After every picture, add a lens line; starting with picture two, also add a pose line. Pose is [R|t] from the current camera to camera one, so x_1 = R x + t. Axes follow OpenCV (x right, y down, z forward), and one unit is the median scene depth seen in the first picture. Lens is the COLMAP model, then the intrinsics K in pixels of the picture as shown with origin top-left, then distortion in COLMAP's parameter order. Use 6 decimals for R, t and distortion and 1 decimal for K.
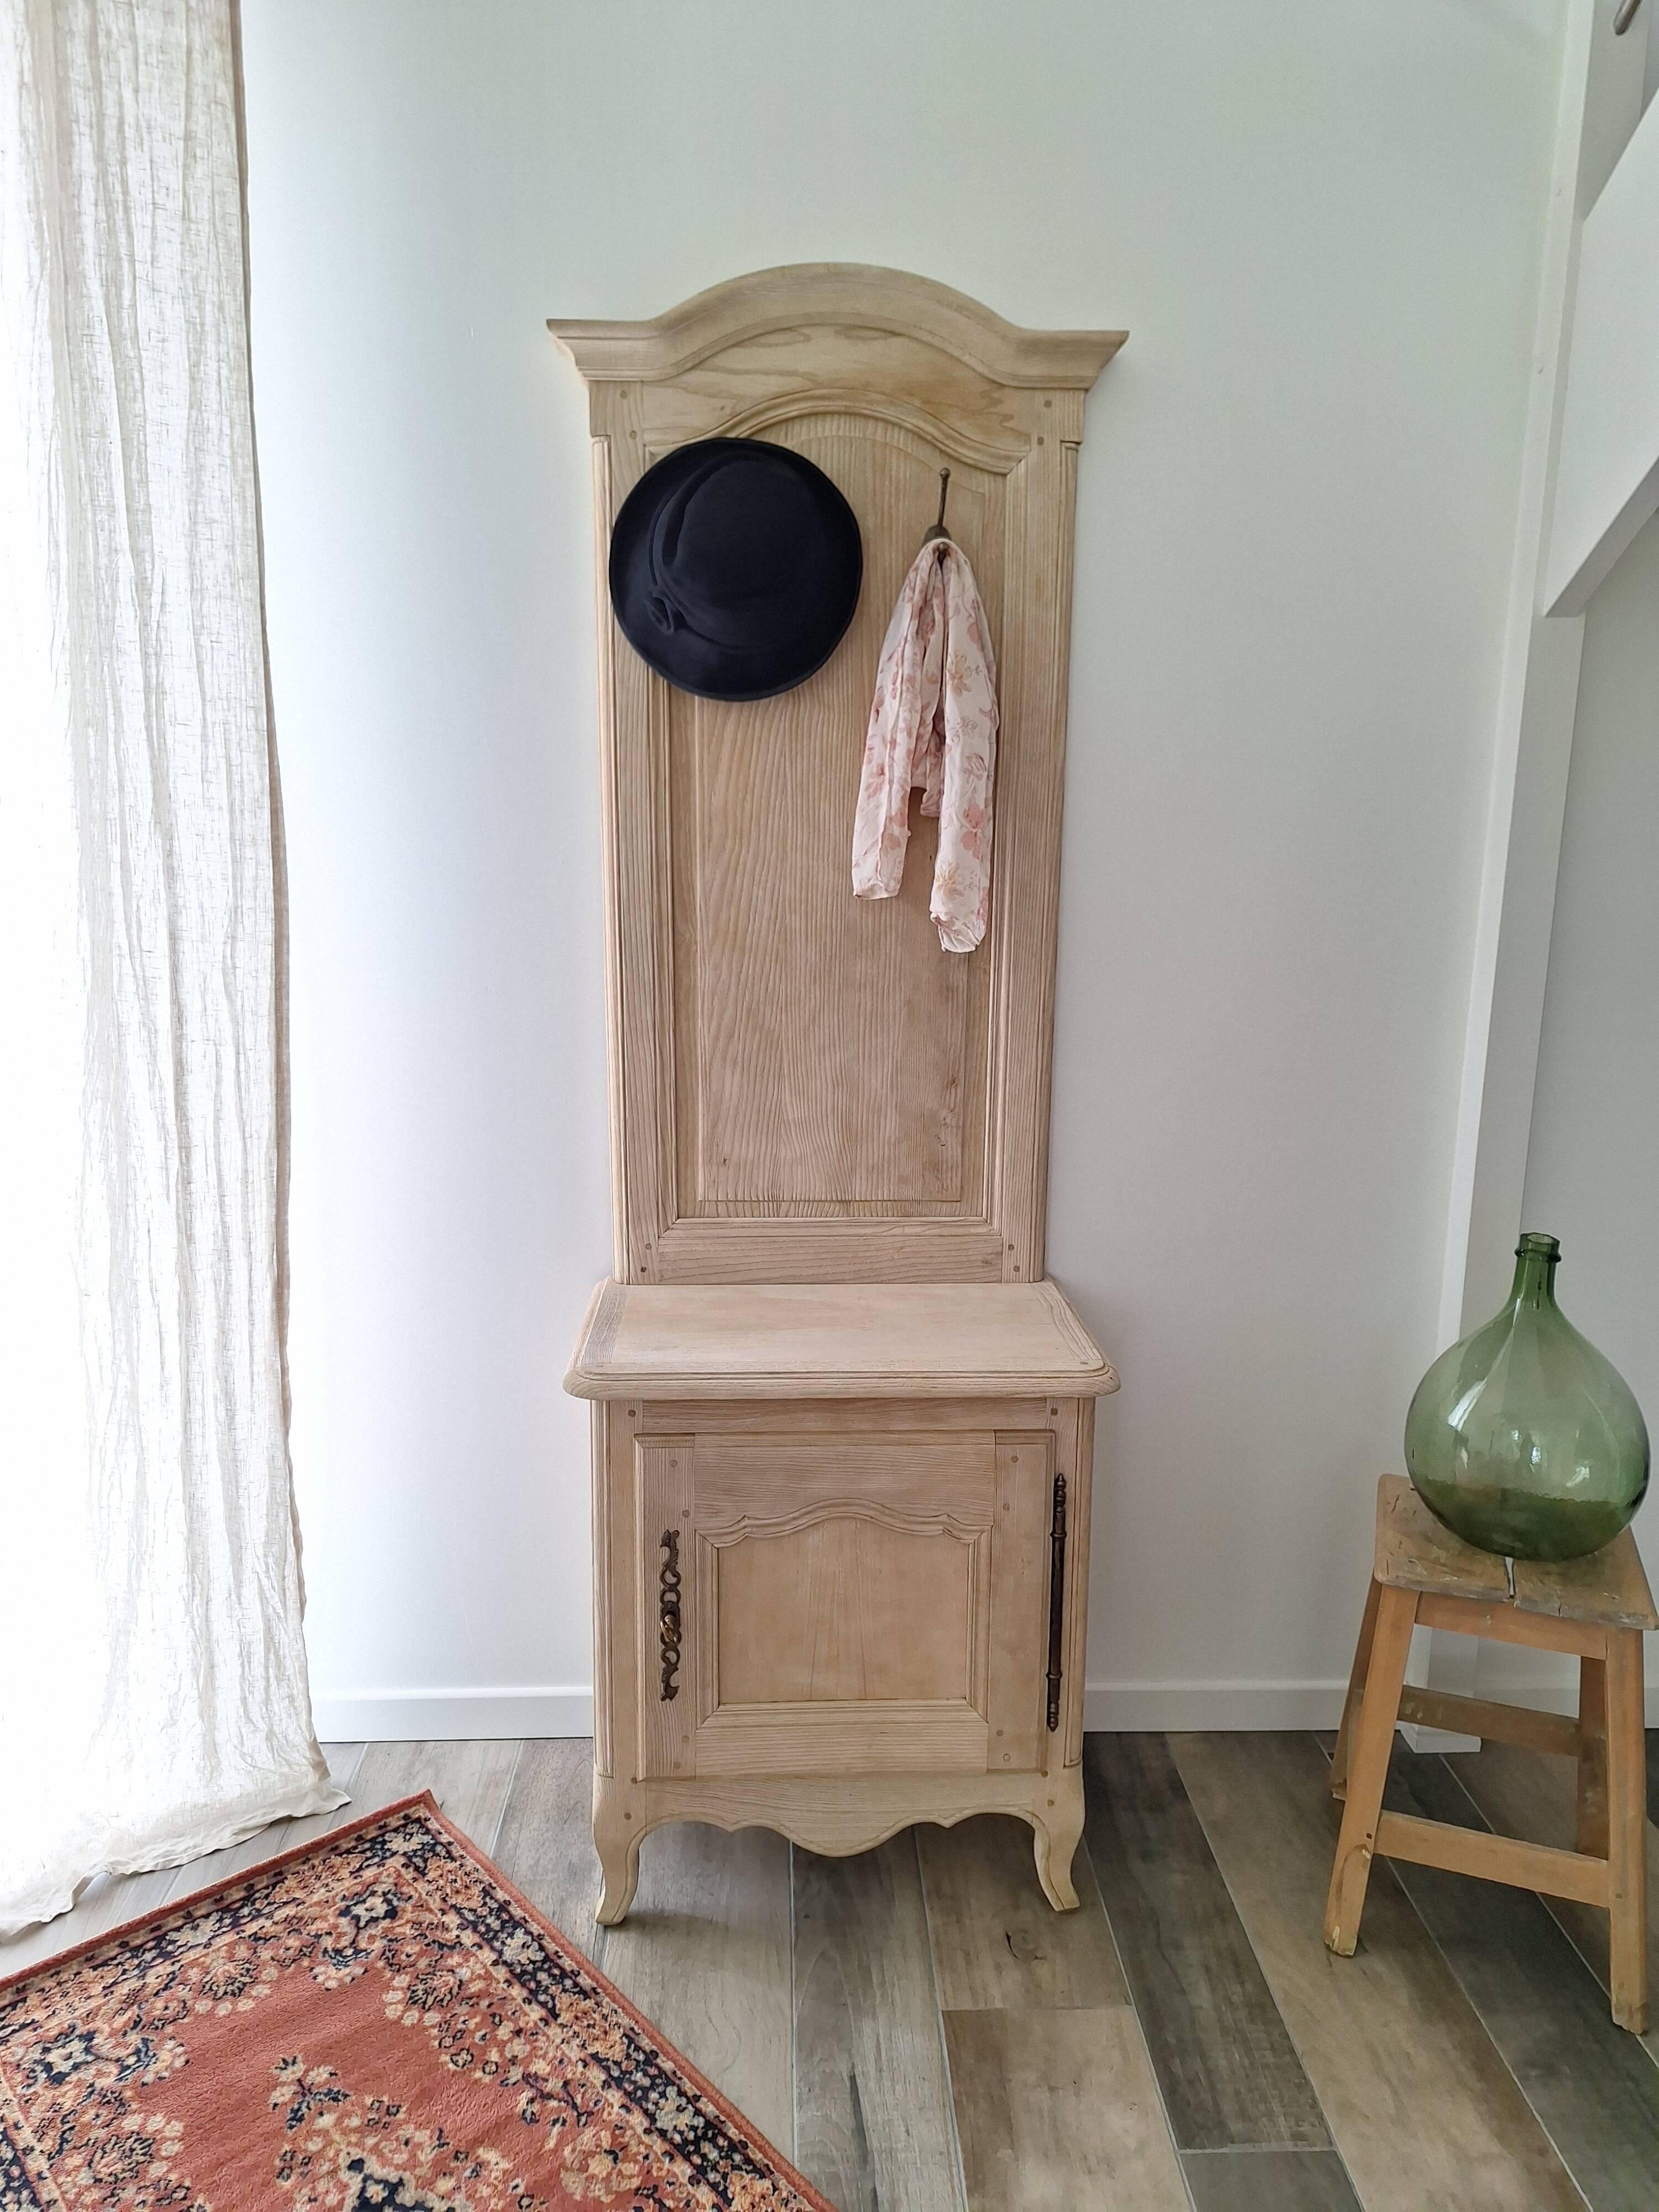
lens RADIAL K [[1552.8, 0, 829.2], [0, 1552.8, 1089.7], [0, 0, 1]] dist [0.040996, -0.038622]
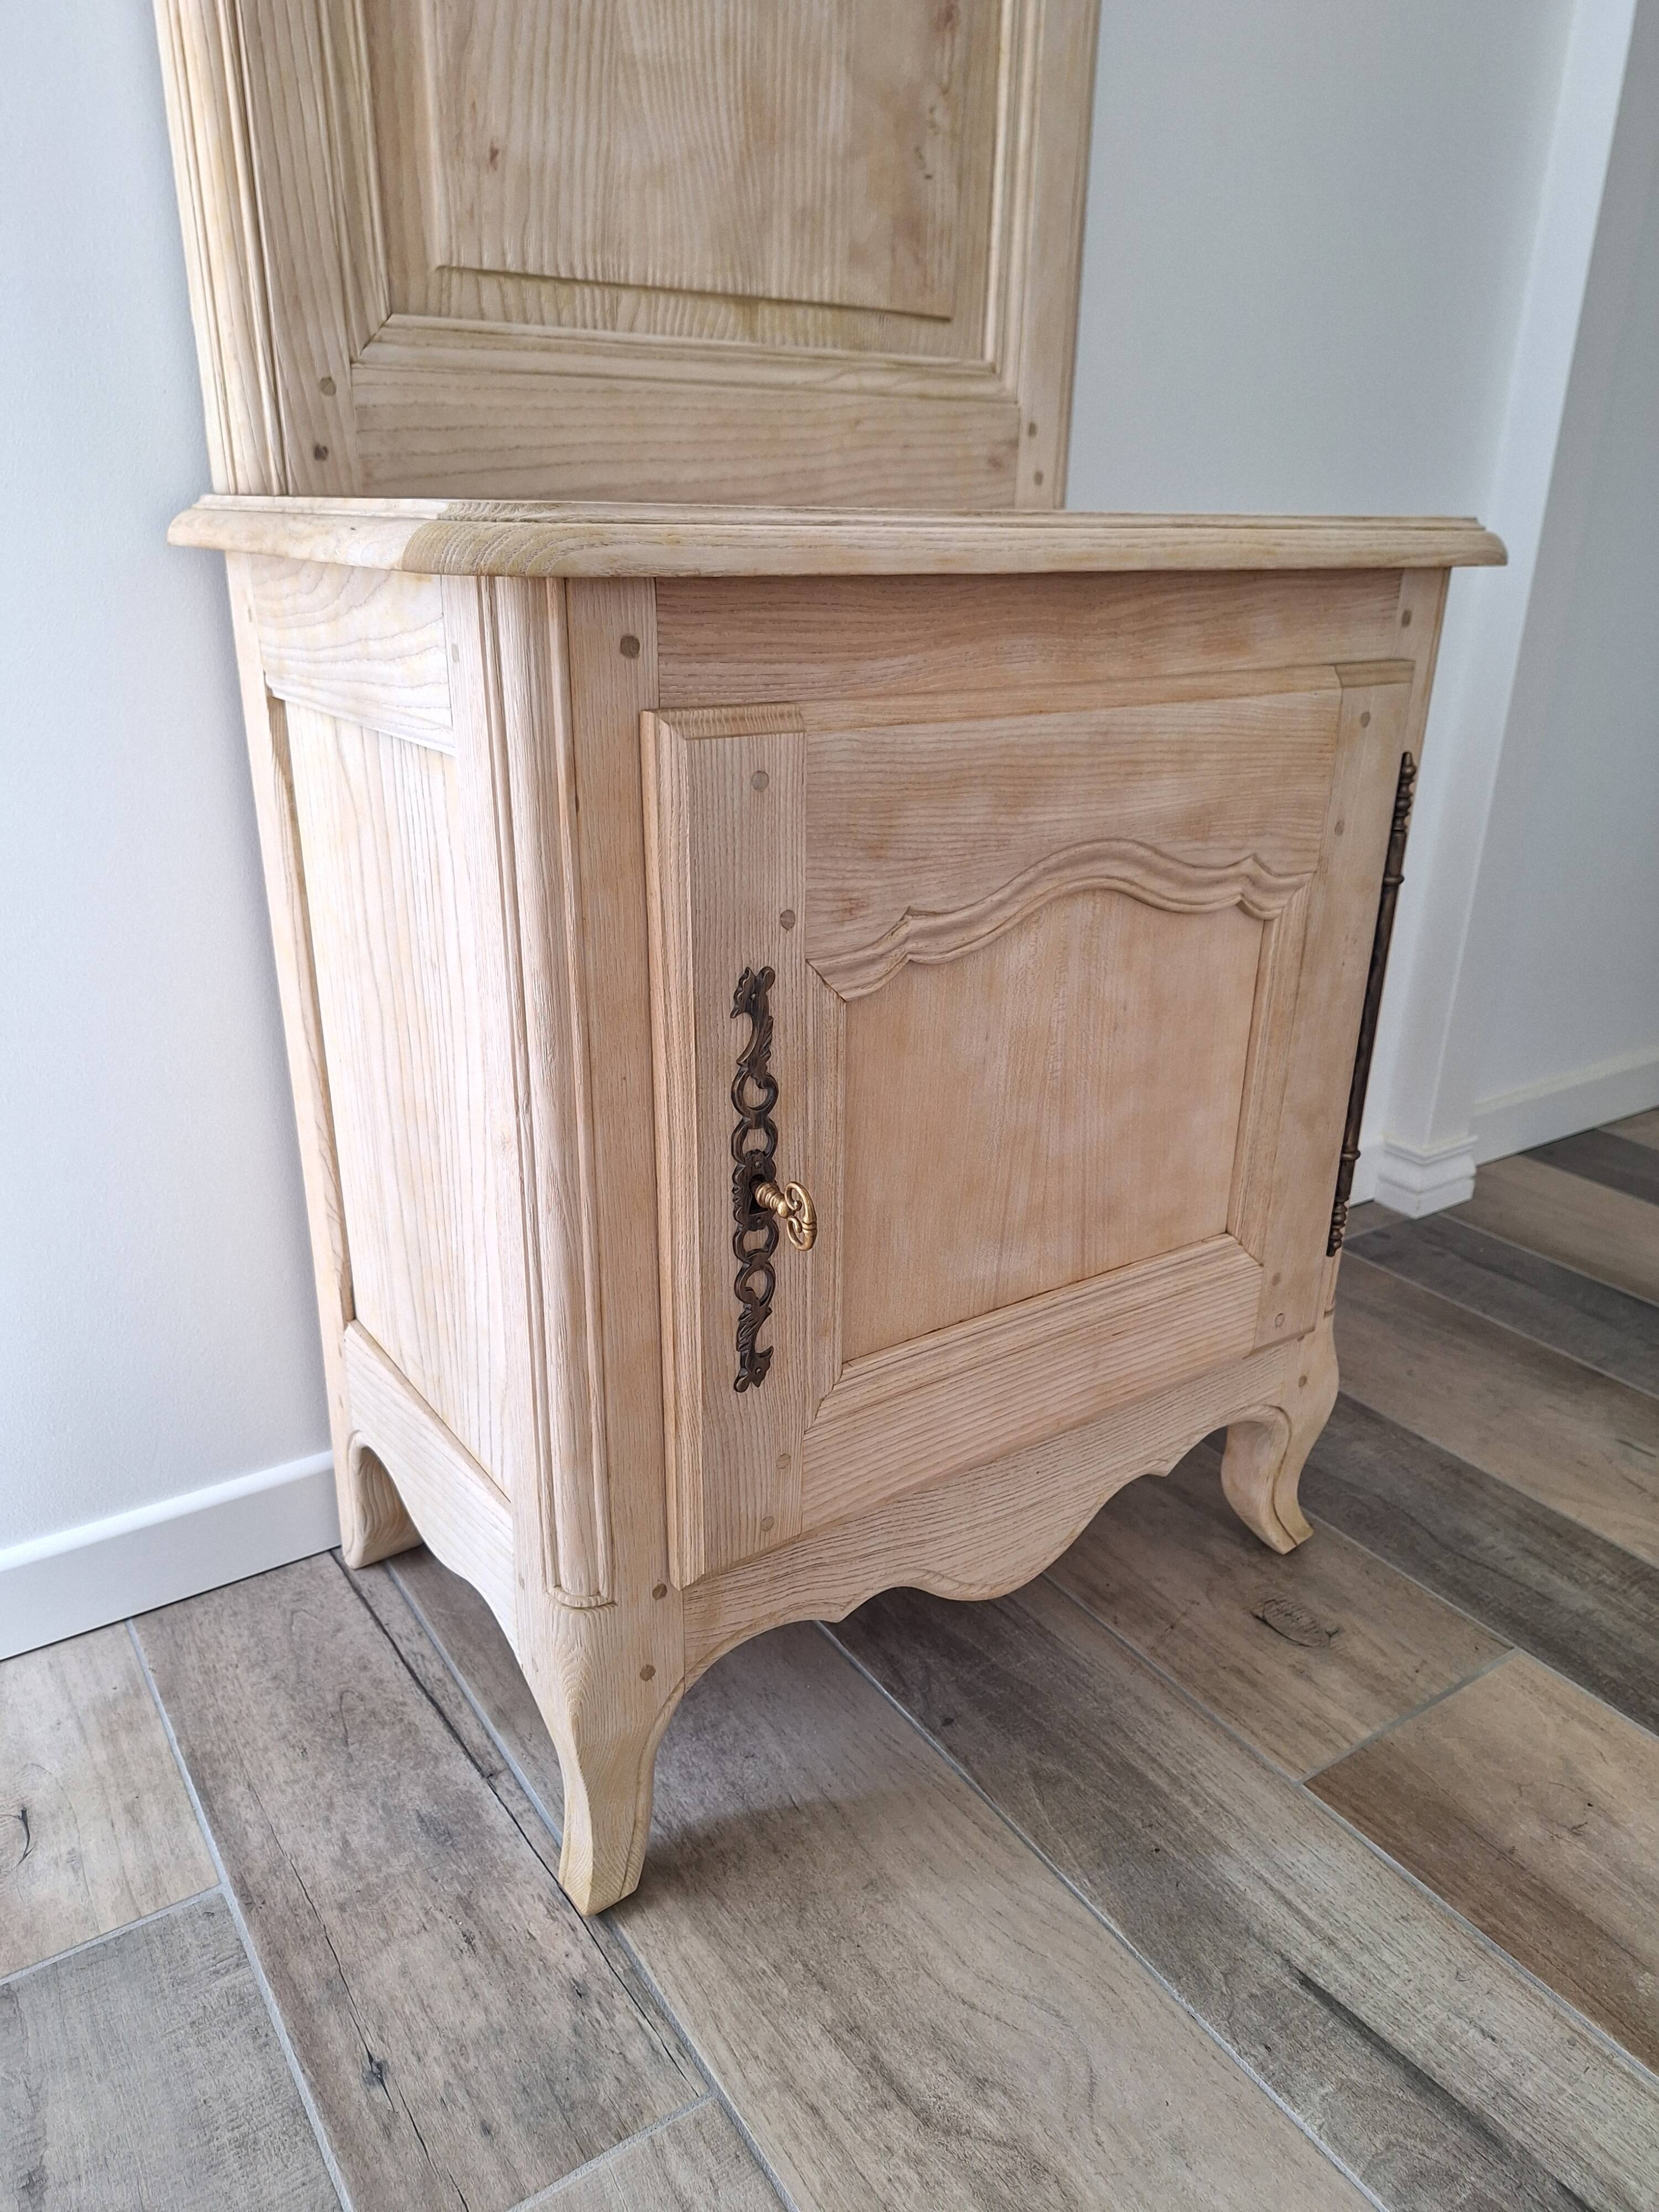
lens RADIAL K [[1552.8, 0, 823.6], [0, 1552.8, 1133.2], [0, 0, 1]] dist [0.040996, -0.038622]
pose [[0.851258, -0.193071, 0.487938, -0.274258], [0.085281, 0.968392, 0.234400, 0.230333], [-0.517771, -0.157924, 0.840817, 0.655196]]
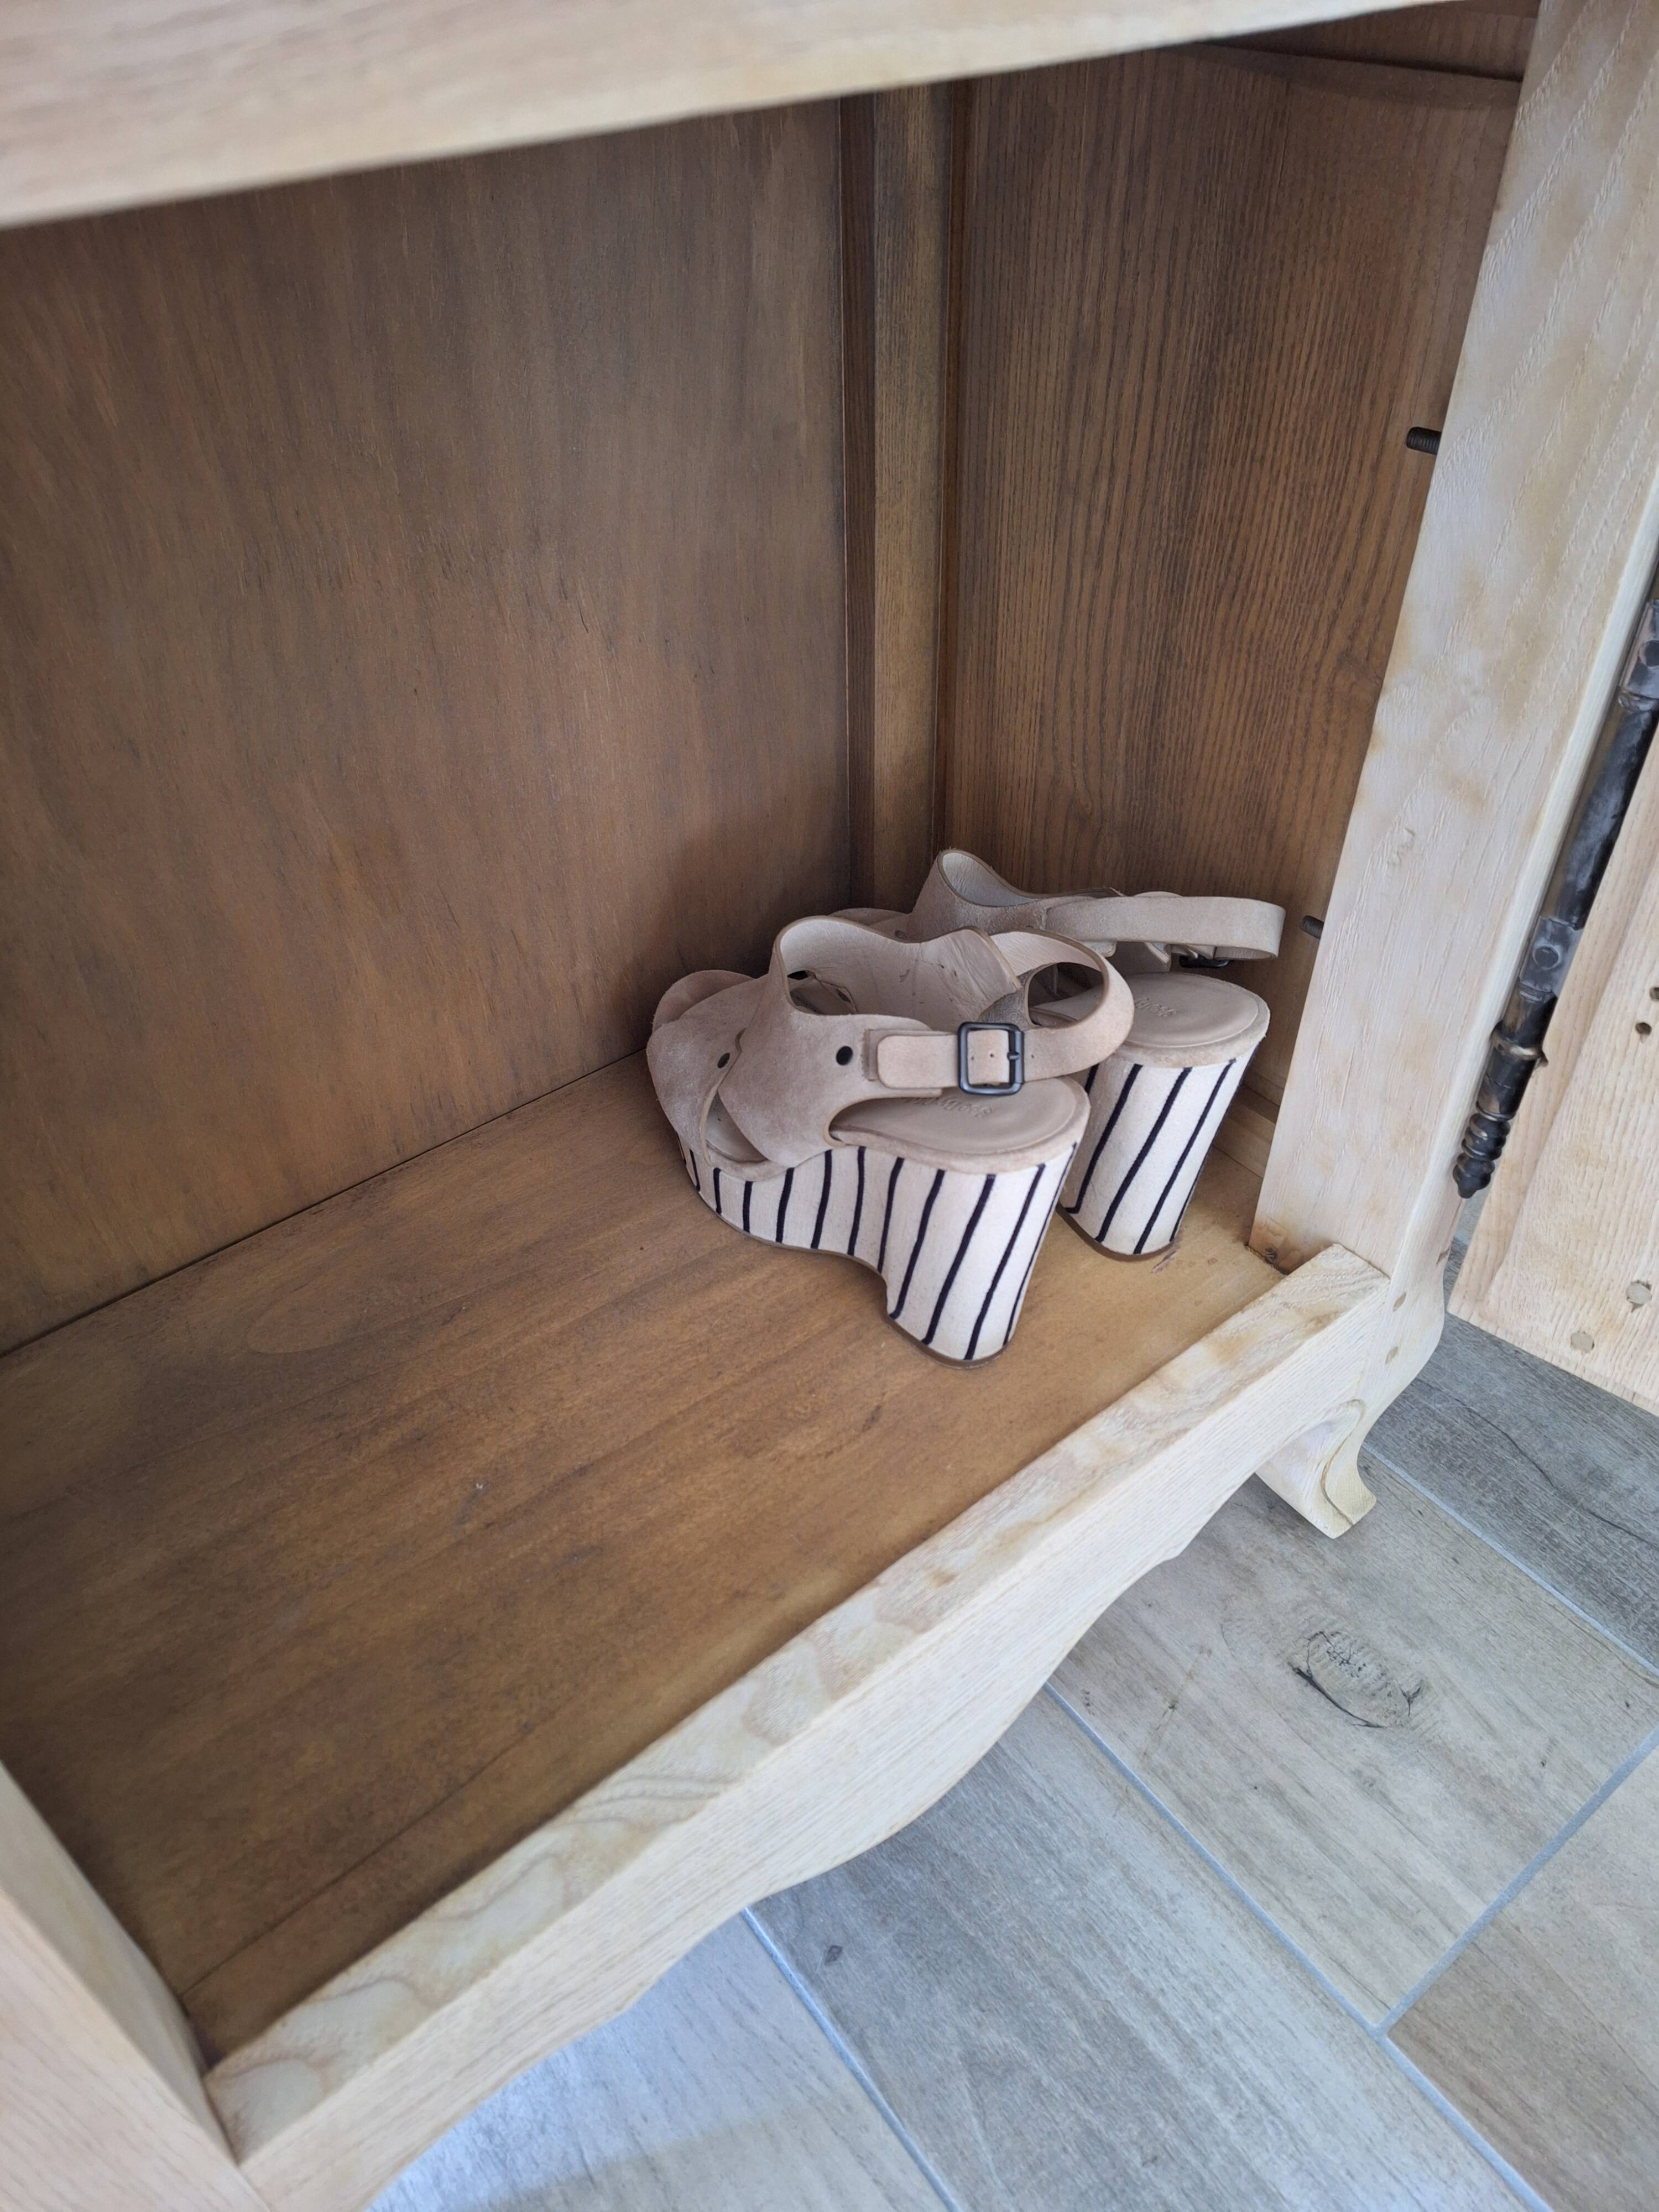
lens RADIAL K [[1552.8, 0, 822.9], [0, 1552.8, 1126.7], [0, 0, 1]] dist [0.040996, -0.038622]
pose [[0.811393, -0.404565, 0.421863, -0.088531], [0.129156, 0.828007, 0.545641, 0.218361], [-0.570052, -0.388243, 0.724091, 0.875371]]
